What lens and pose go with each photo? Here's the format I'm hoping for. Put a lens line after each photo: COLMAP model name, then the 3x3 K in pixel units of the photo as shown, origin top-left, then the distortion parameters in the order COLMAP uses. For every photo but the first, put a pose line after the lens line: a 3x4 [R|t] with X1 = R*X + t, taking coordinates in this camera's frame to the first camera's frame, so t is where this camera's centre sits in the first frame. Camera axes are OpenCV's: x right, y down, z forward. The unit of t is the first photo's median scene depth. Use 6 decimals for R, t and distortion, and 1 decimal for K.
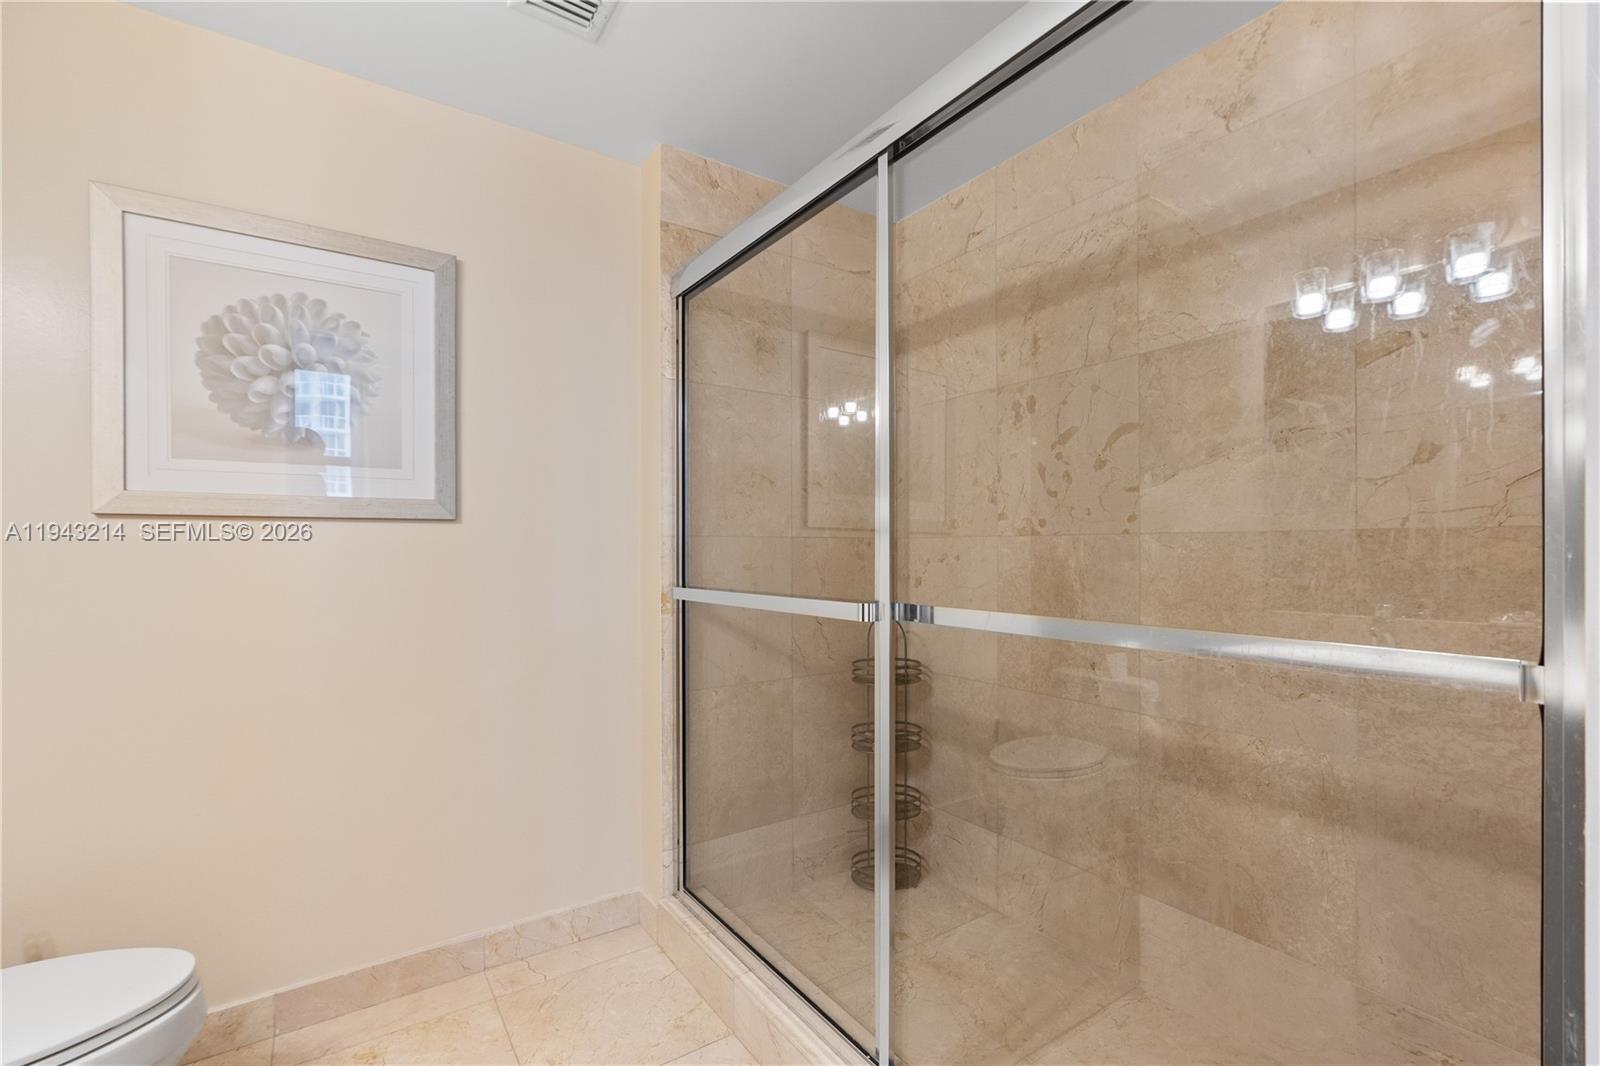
lens RADIAL K [[709.7, 0, 792.2], [0, 709.7, 548.9], [0, 0, 1]] dist [-0.009684, 0.003192]
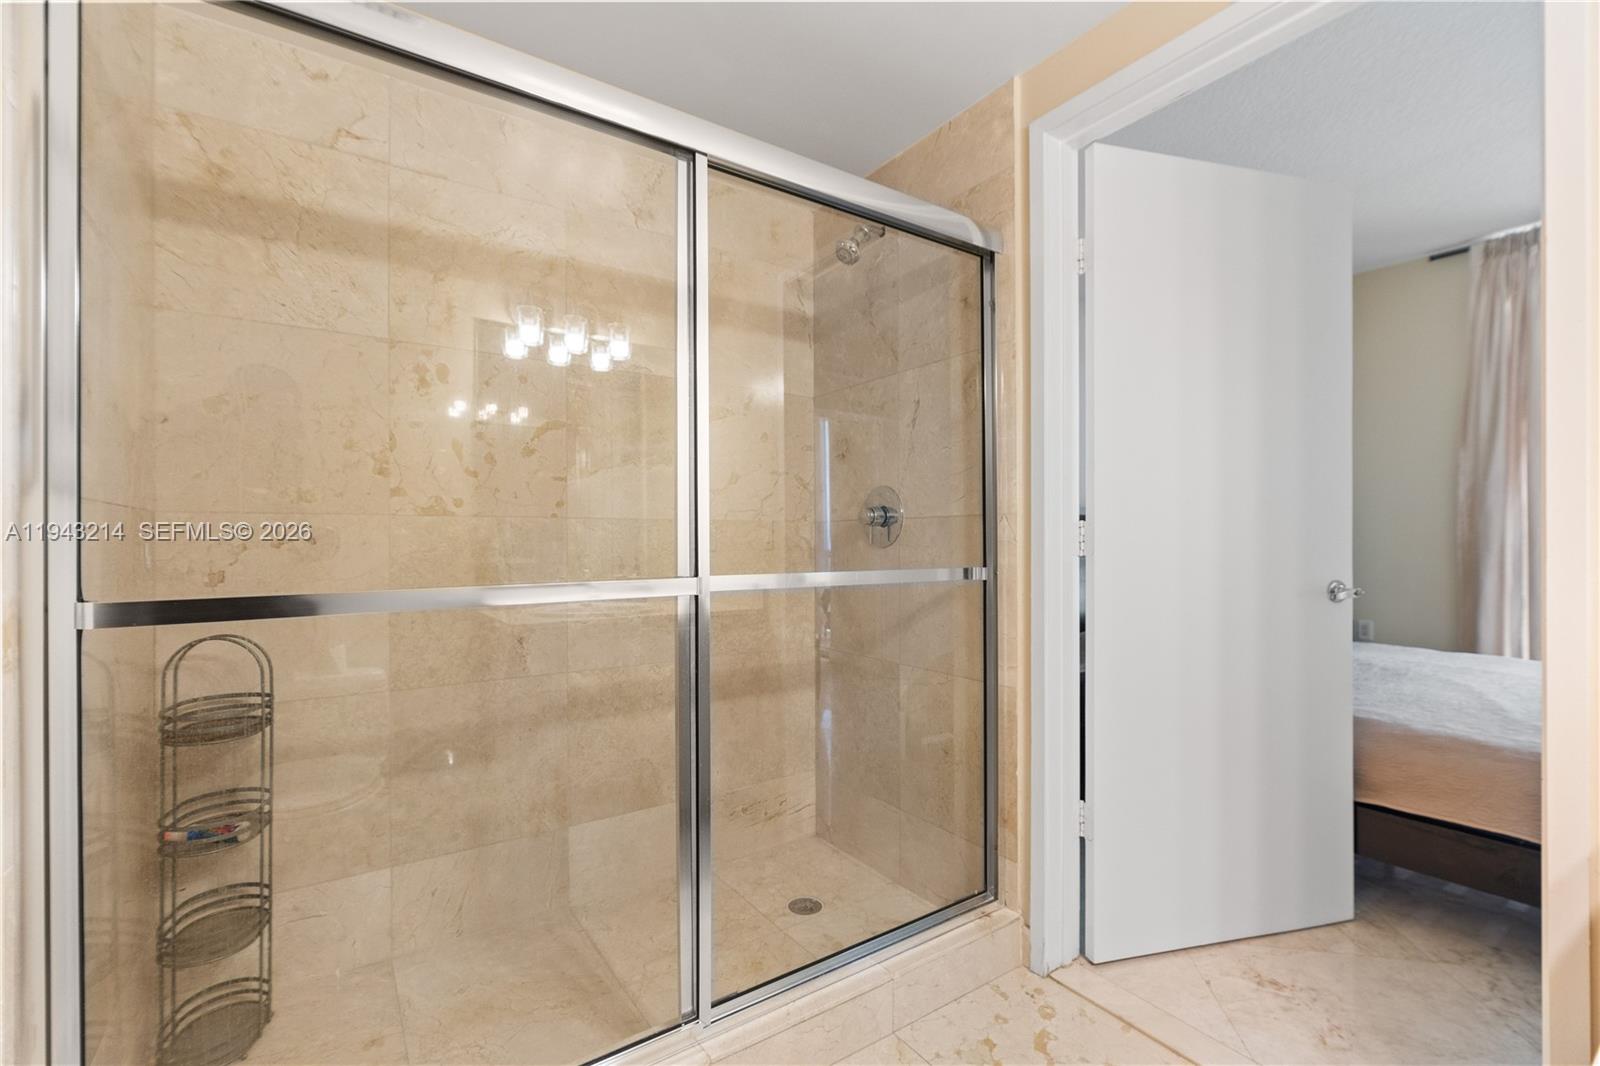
lens RADIAL K [[709.7, 0, 792.0], [0, 709.7, 531.3], [0, 0, 1]] dist [-0.009684, 0.003192]
pose [[-0.012032, 0.006242, 0.999908, -0.618004], [-0.003326, 0.999975, -0.006283, 0.006190], [-0.999922, -0.003402, -0.012011, 0.585659]]
